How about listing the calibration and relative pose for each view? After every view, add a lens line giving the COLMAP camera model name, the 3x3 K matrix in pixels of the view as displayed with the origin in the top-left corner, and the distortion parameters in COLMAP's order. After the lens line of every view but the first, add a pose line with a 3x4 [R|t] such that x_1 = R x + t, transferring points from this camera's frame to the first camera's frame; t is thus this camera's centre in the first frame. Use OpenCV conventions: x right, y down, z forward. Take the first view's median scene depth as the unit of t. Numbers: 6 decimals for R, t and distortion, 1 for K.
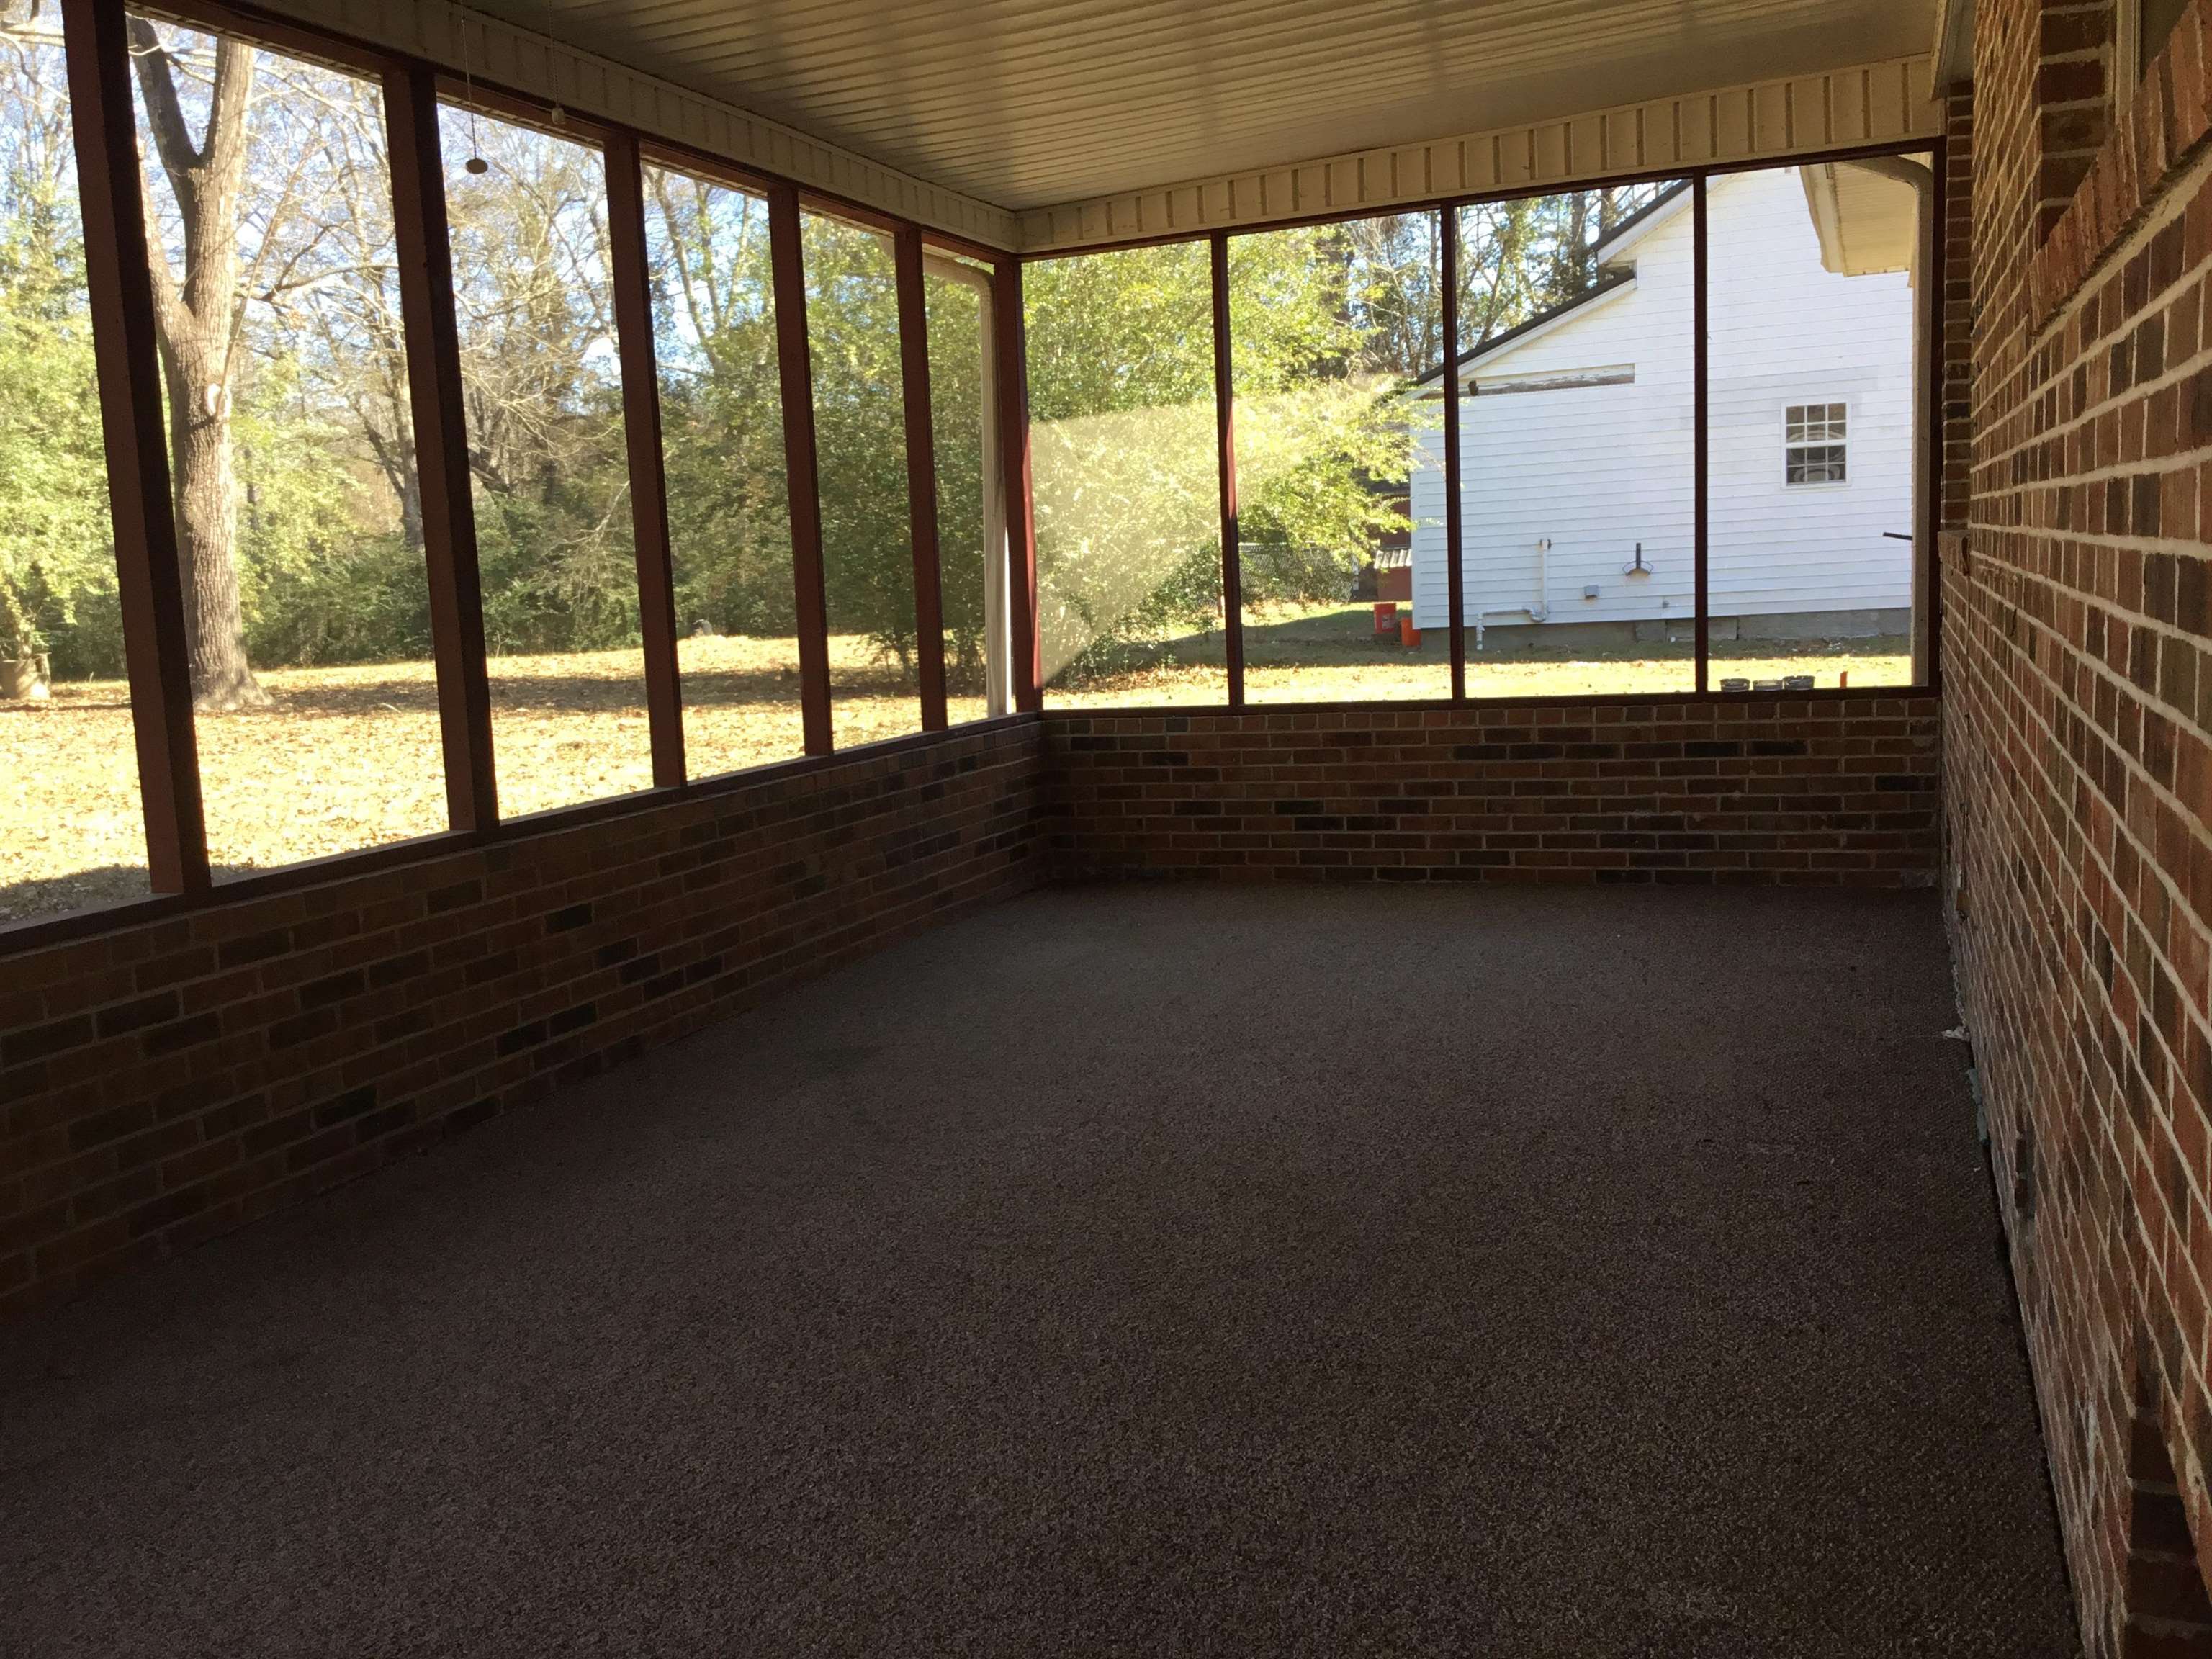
lens RADIAL K [[1982.6, 0, 1106.0], [0, 1982.6, 829.5], [0, 0, 1]] dist [0.126815, -0.278591]
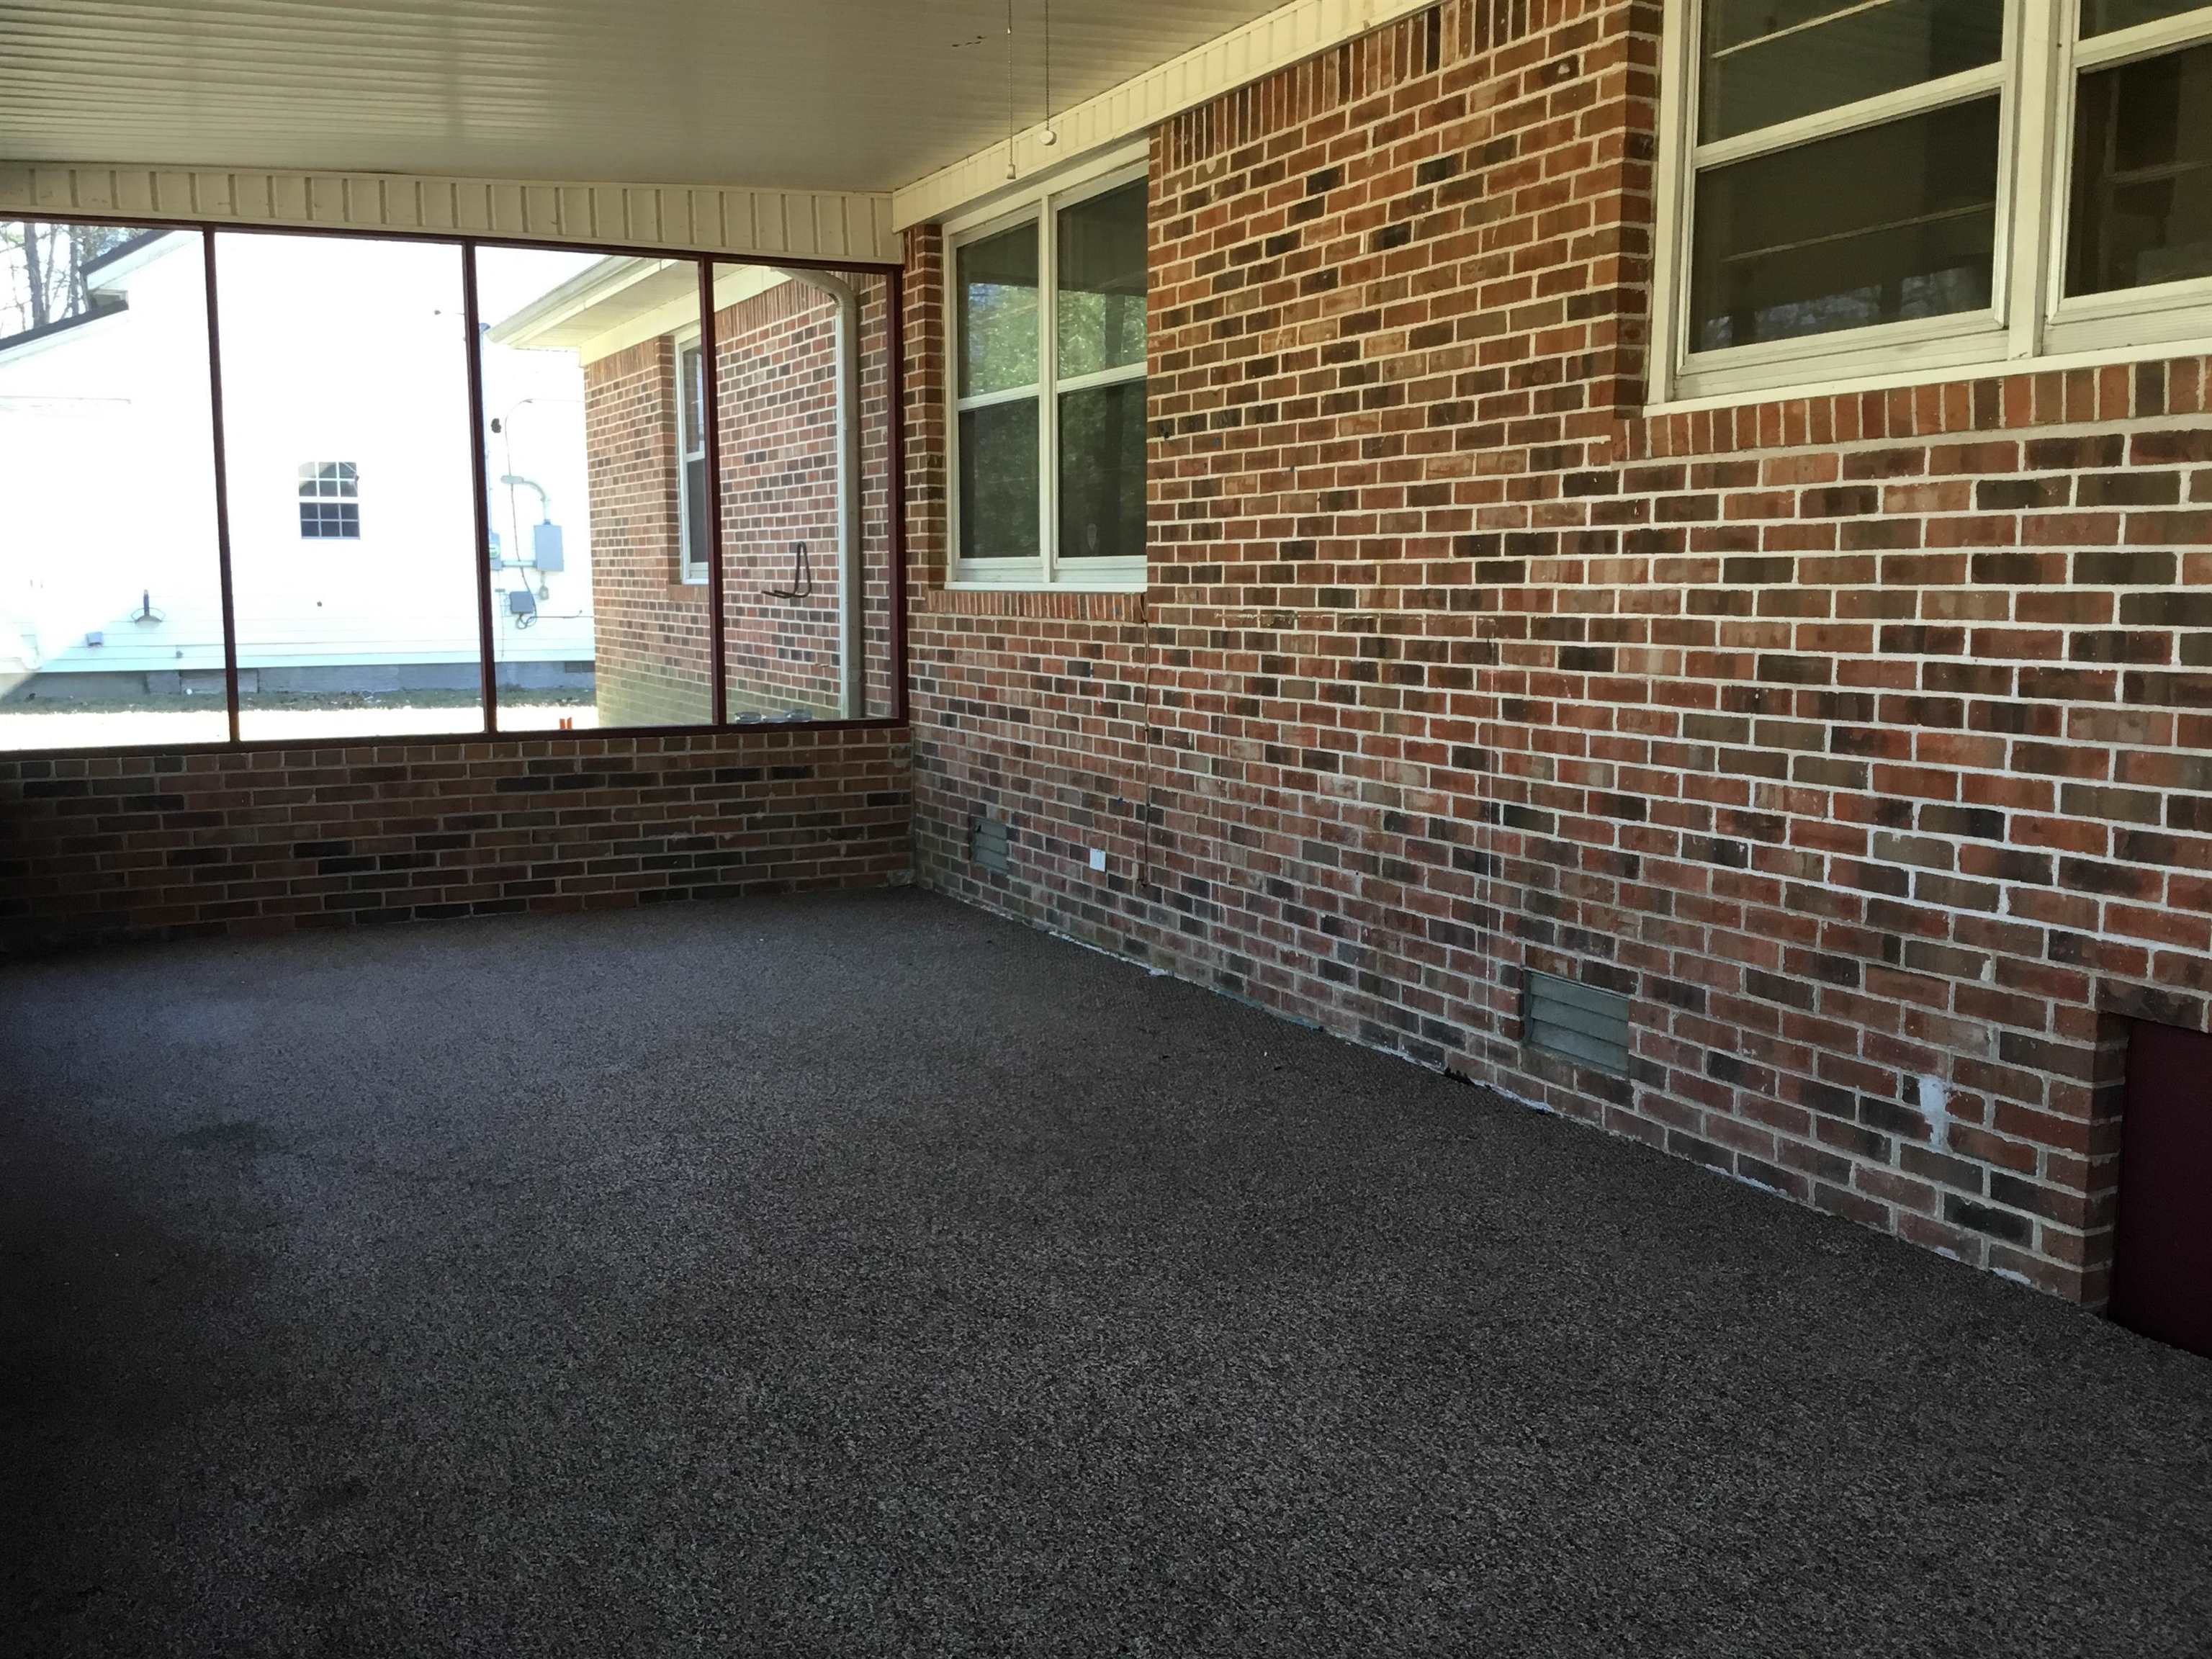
lens RADIAL K [[1982.6, 0, 1106.0], [0, 1982.6, 829.5], [0, 0, 1]] dist [0.126815, -0.278591]
pose [[0.678969, -0.042190, 0.732954, -0.358074], [0.065469, 0.997849, -0.003208, 0.007040], [-0.731242, 0.050164, 0.680271, 0.089766]]
